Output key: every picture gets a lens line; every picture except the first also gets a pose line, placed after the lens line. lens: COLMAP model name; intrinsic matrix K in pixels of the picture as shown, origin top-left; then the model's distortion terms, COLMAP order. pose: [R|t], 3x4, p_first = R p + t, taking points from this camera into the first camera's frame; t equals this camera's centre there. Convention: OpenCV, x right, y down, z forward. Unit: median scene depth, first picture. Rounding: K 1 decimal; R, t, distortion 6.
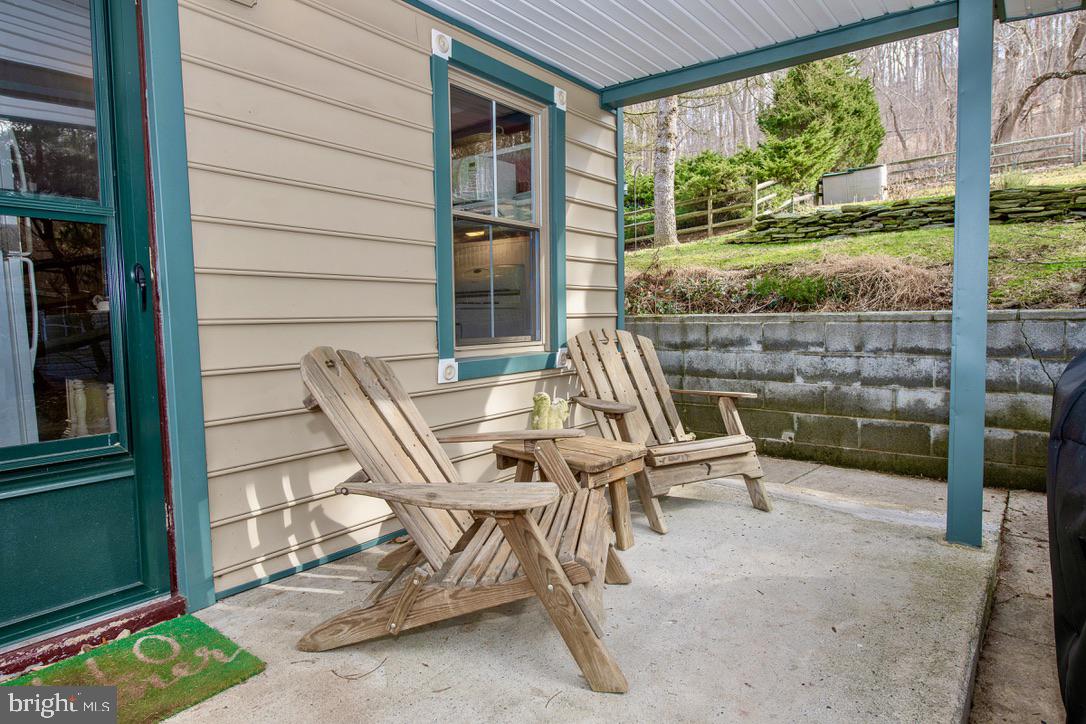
lens RADIAL K [[663.6, 0, 543.0], [0, 663.6, 362.0], [0, 0, 1]] dist [0.003658, 0.001337]
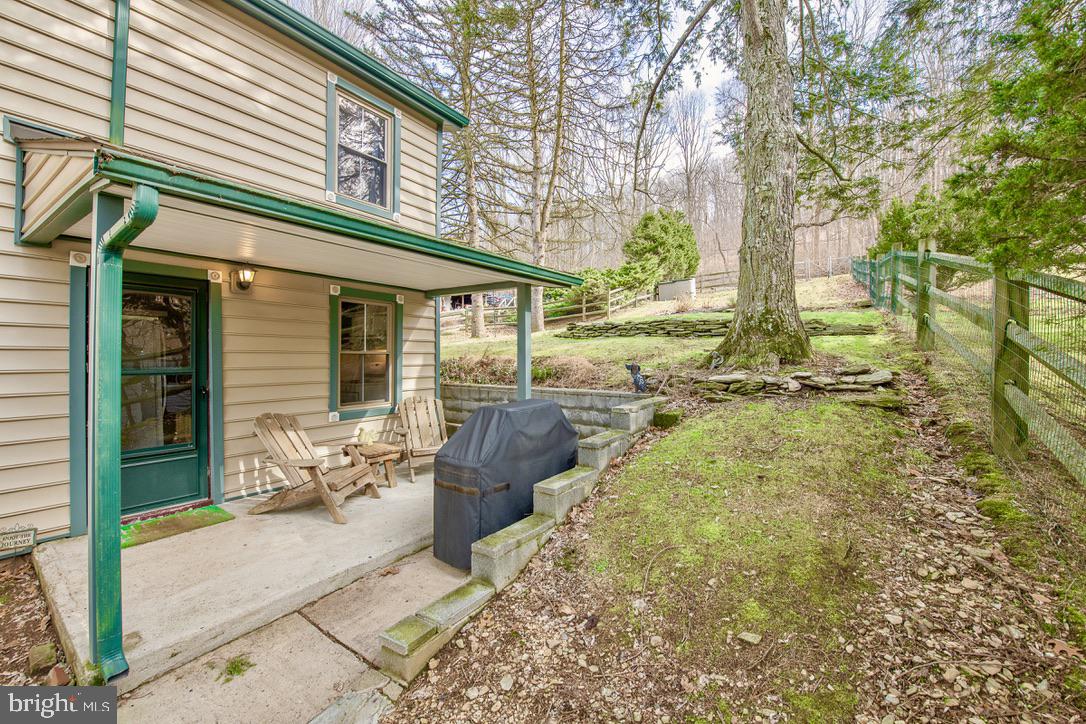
lens RADIAL K [[451.3, 0, 542.5], [0, 451.3, 356.2], [0, 0, 1]] dist [-0.014558, -0.000177]
pose [[0.998377, 0.016580, 0.054476, 0.534019], [-0.012676, 0.997379, -0.071241, -0.101938], [-0.055514, 0.070435, 0.995970, -0.731833]]
